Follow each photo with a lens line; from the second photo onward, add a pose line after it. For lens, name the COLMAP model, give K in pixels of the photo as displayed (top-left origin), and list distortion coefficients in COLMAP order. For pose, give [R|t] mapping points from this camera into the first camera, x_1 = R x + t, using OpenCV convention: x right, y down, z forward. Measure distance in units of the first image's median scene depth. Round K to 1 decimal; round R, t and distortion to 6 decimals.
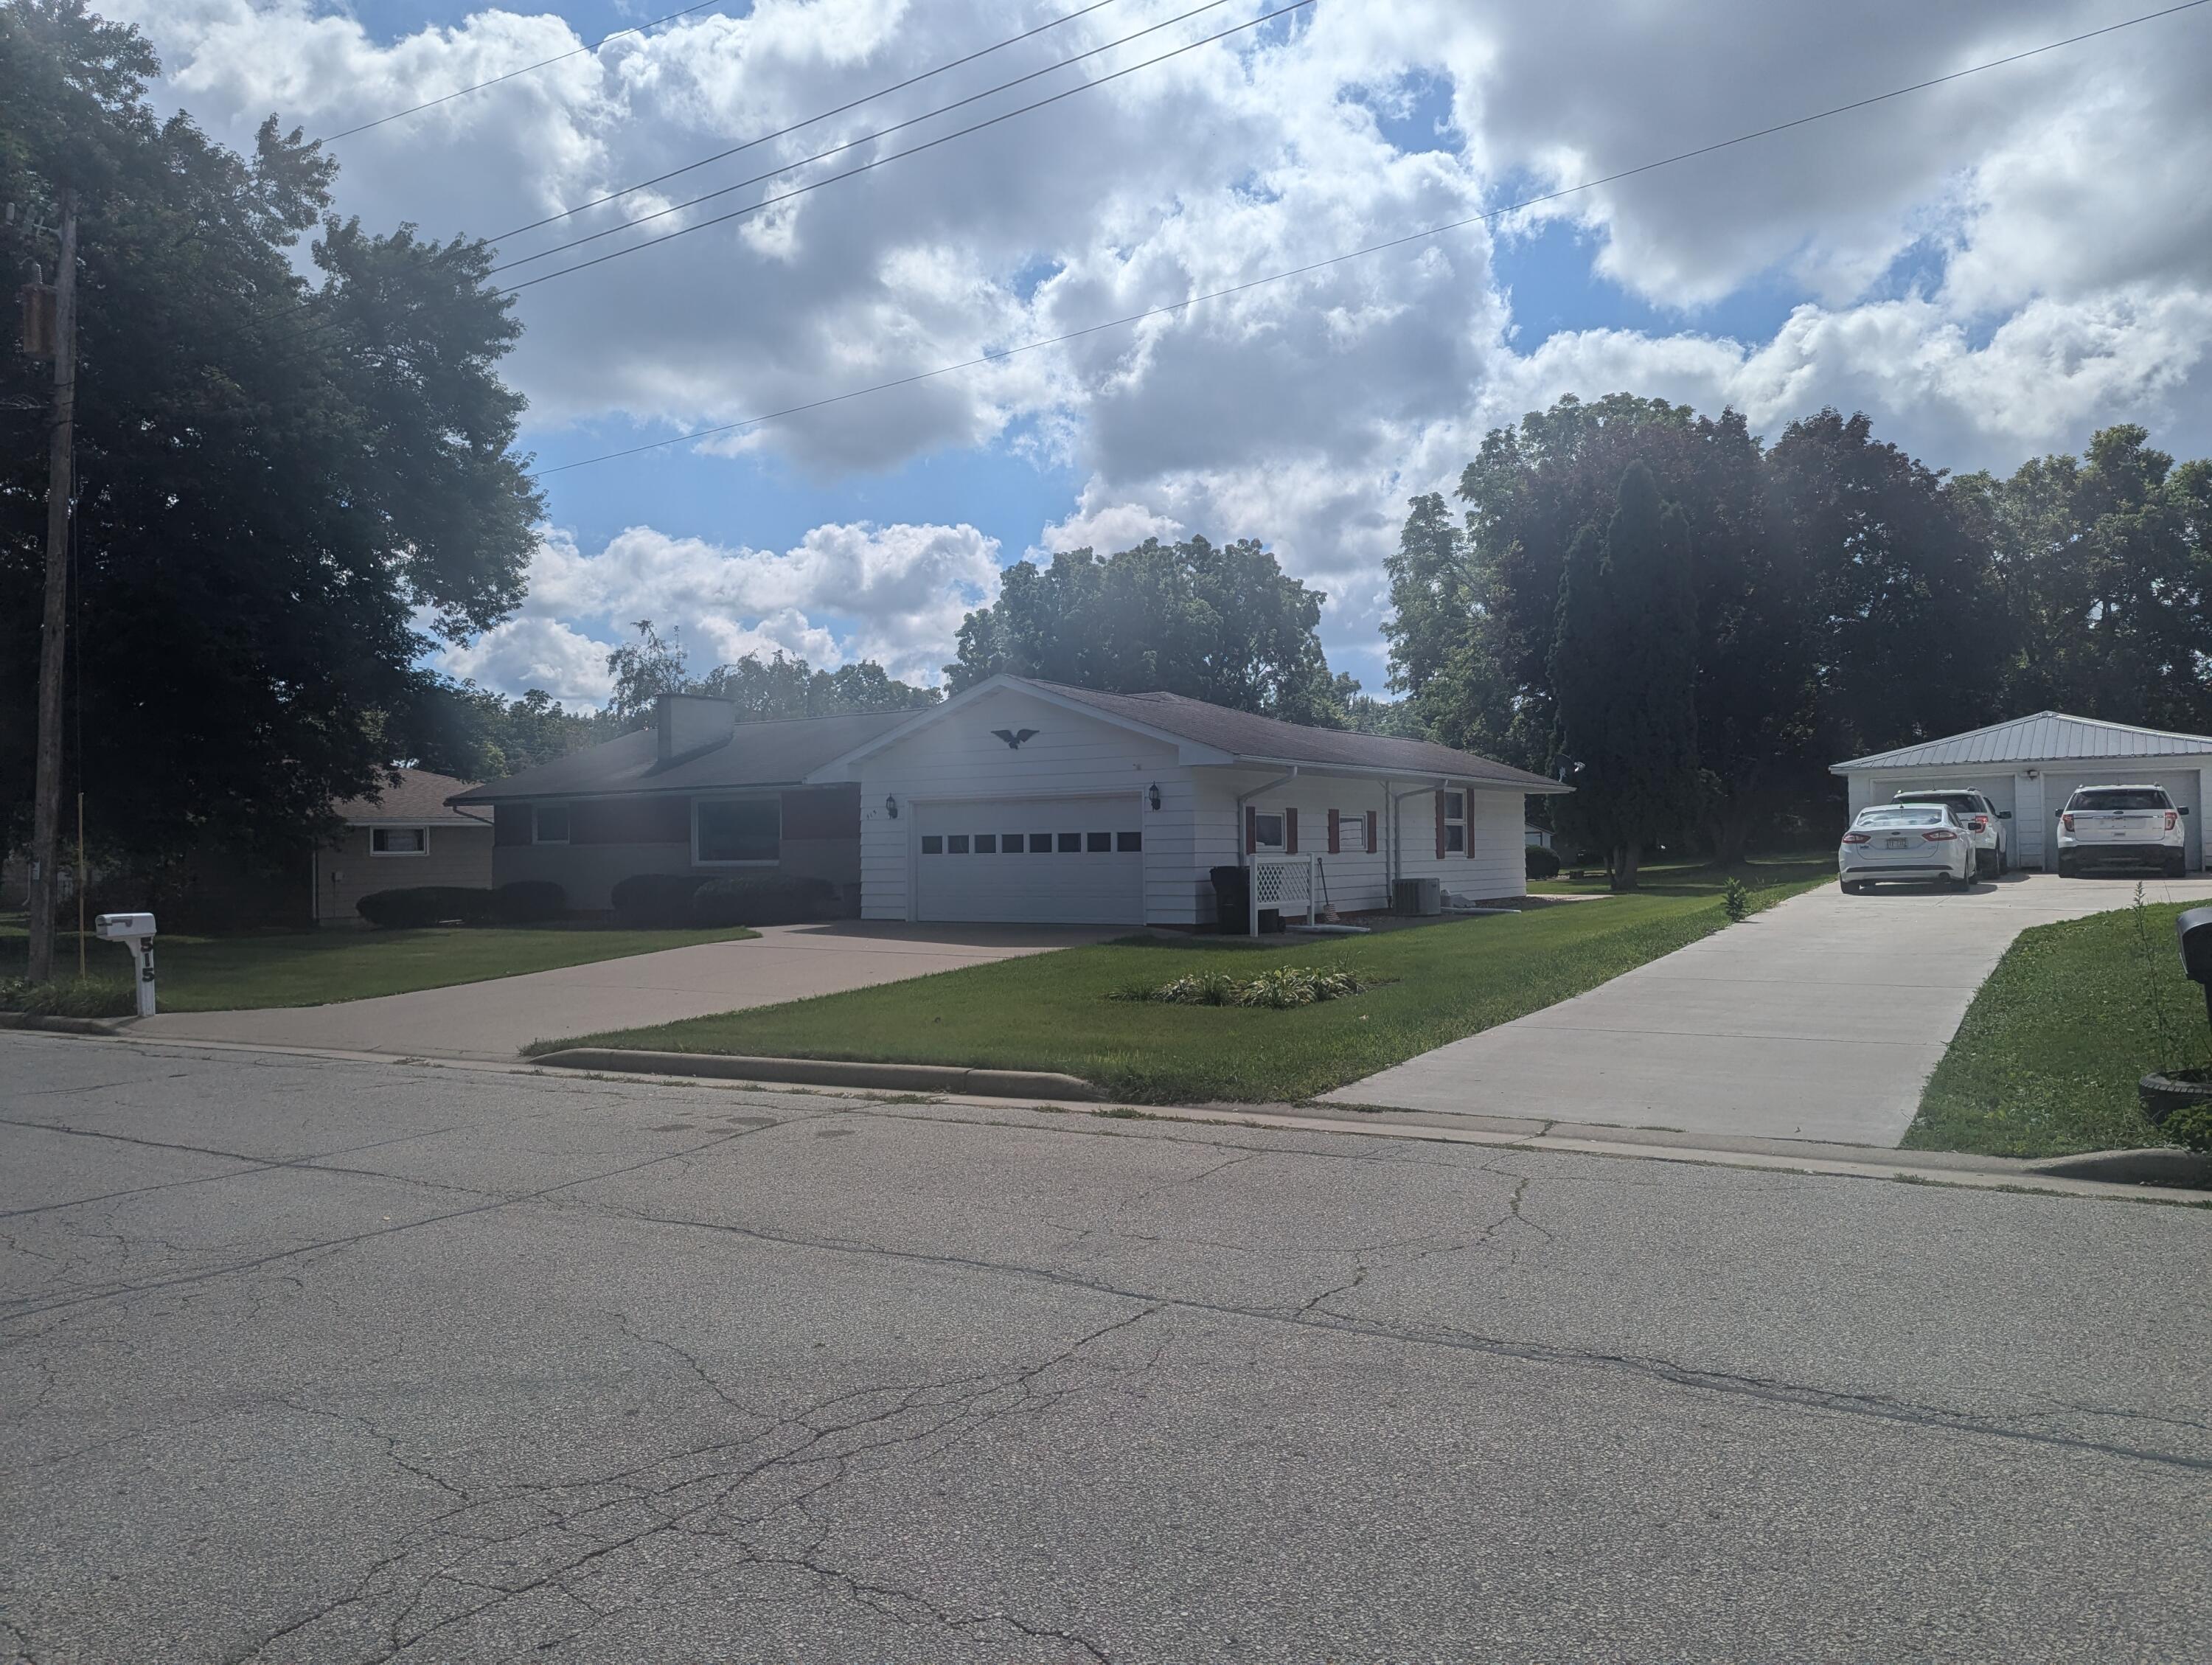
lens RADIAL K [[1538.2, 0, 1105.9], [0, 1538.2, 833.9], [0, 0, 1]] dist [0.011882, 0.002303]
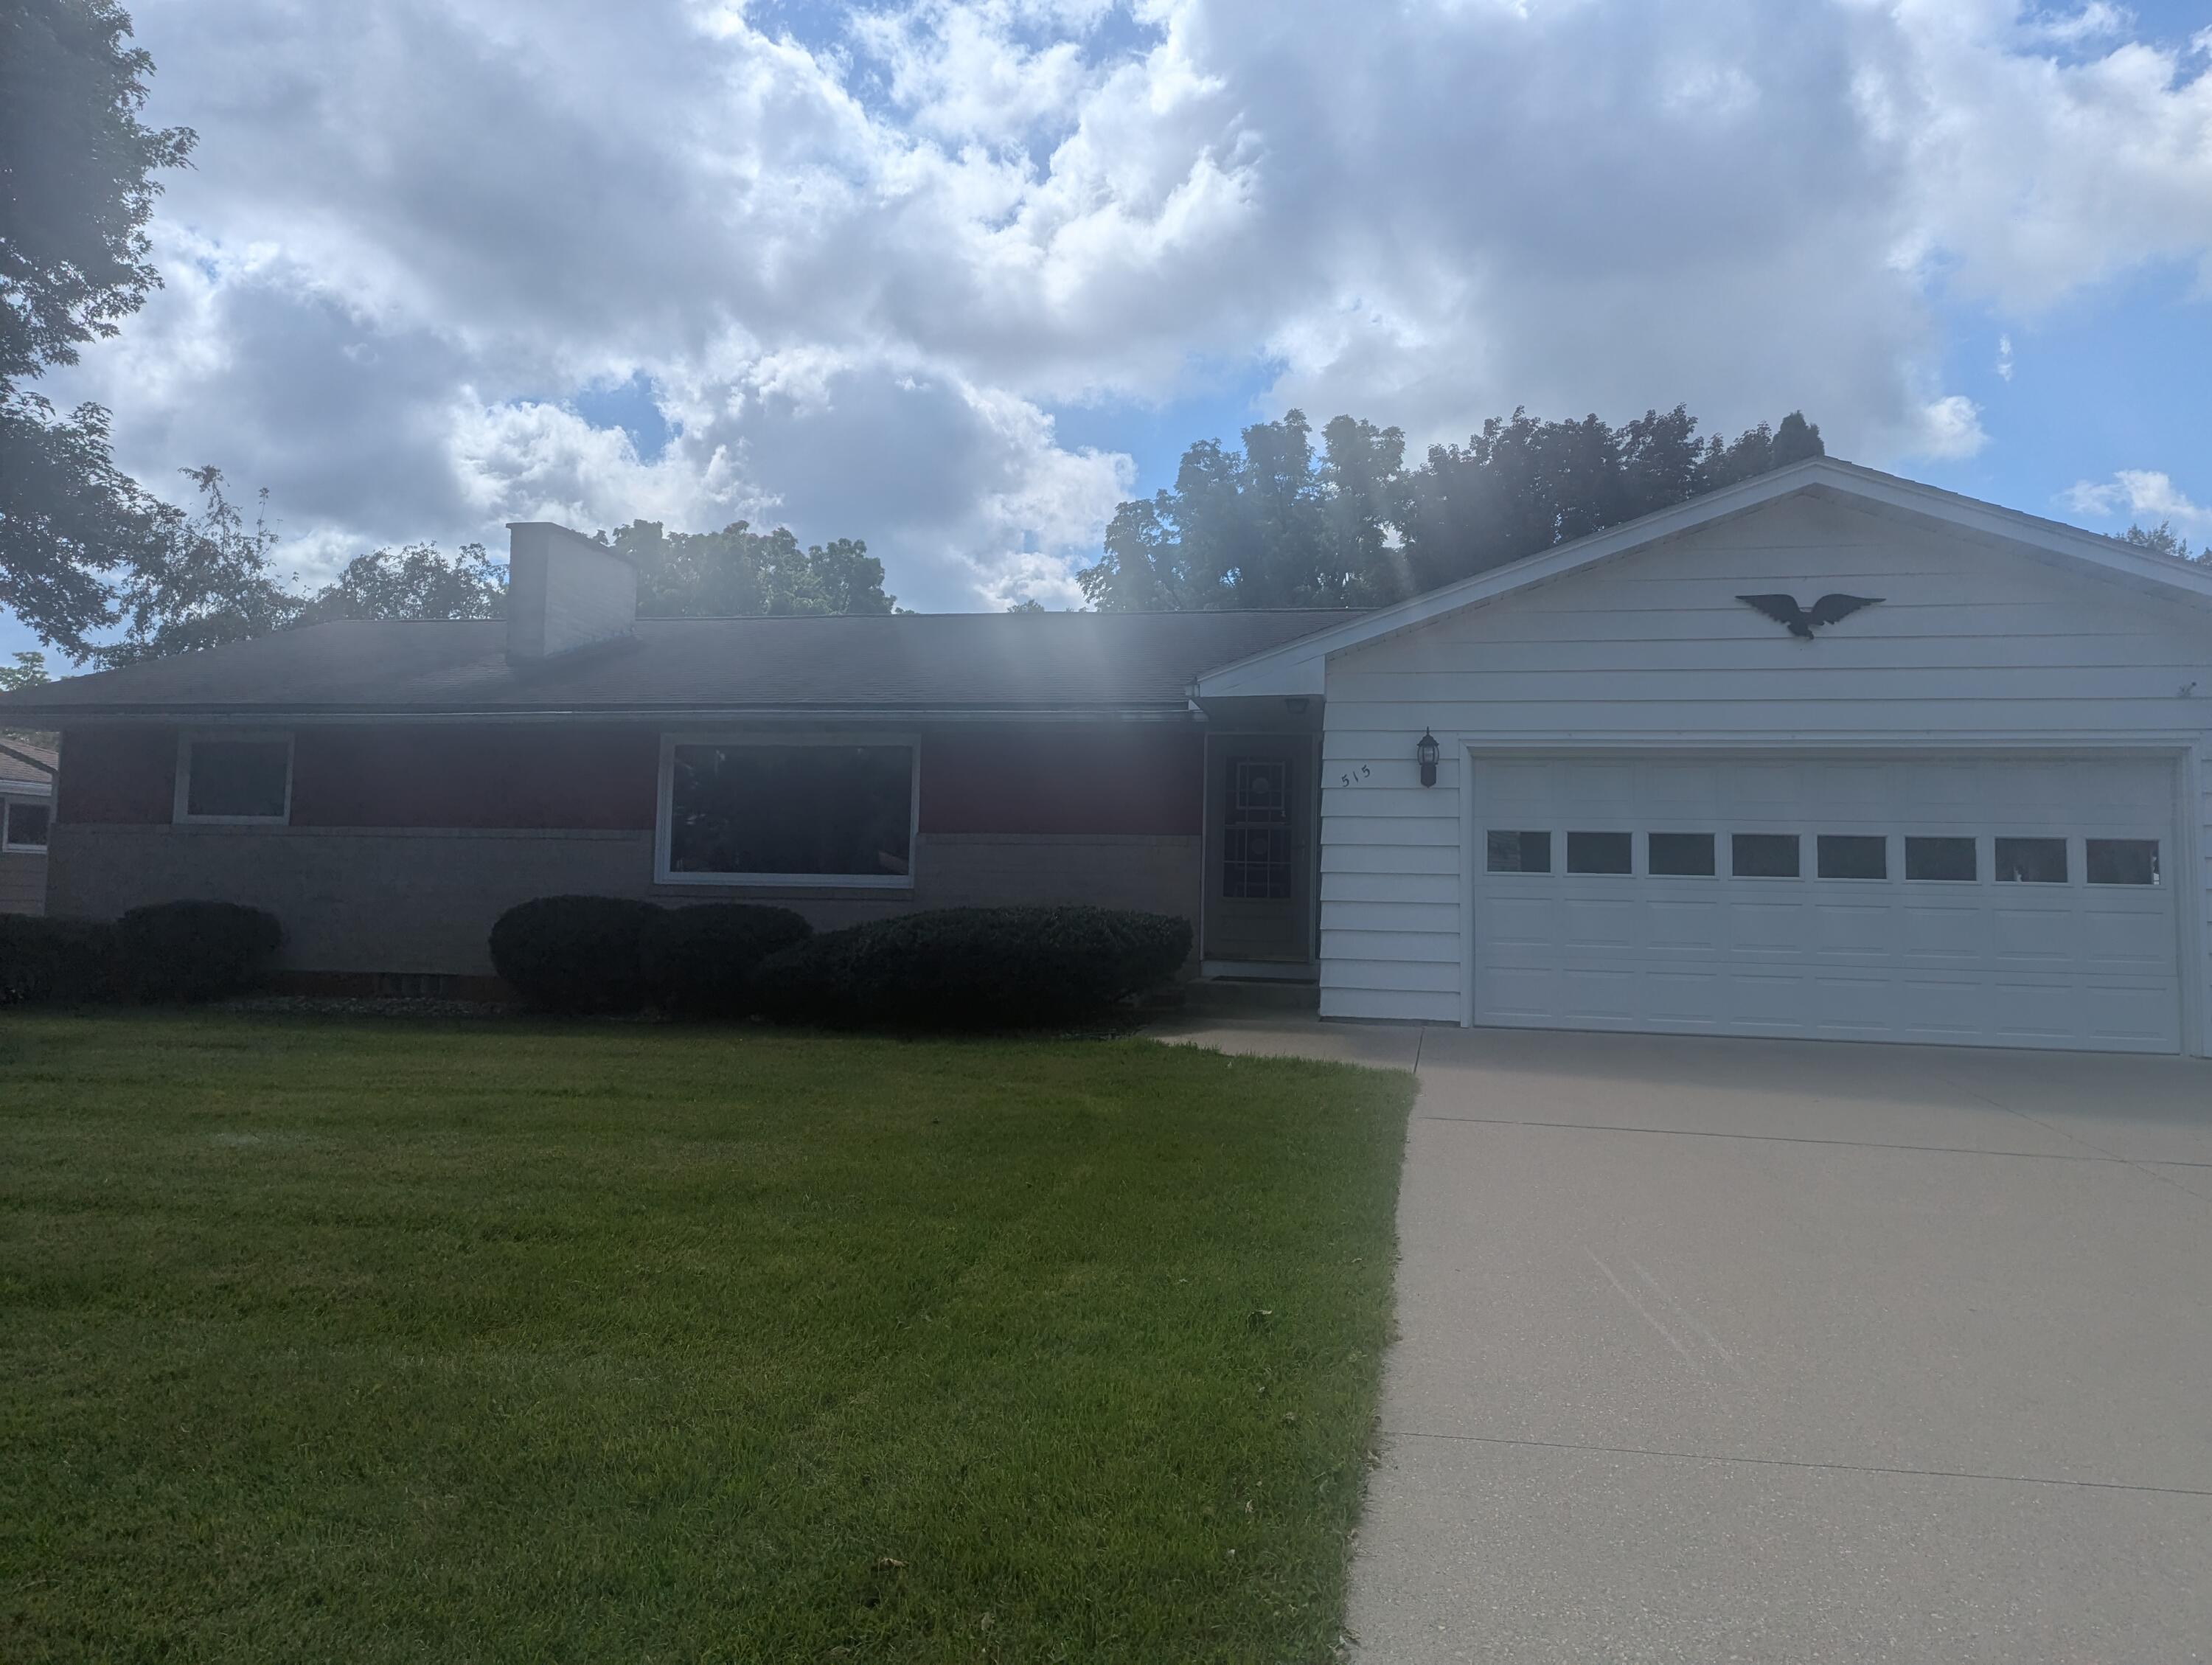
lens RADIAL K [[1538.2, 0, 1106.2], [0, 1538.2, 831.7], [0, 0, 1]] dist [0.011882, 0.002303]
pose [[0.925091, 0.054207, 0.375856, -0.374987], [-0.039904, 0.998156, -0.045742, 0.025365], [-0.377643, 0.027317, 0.925548, 0.623094]]
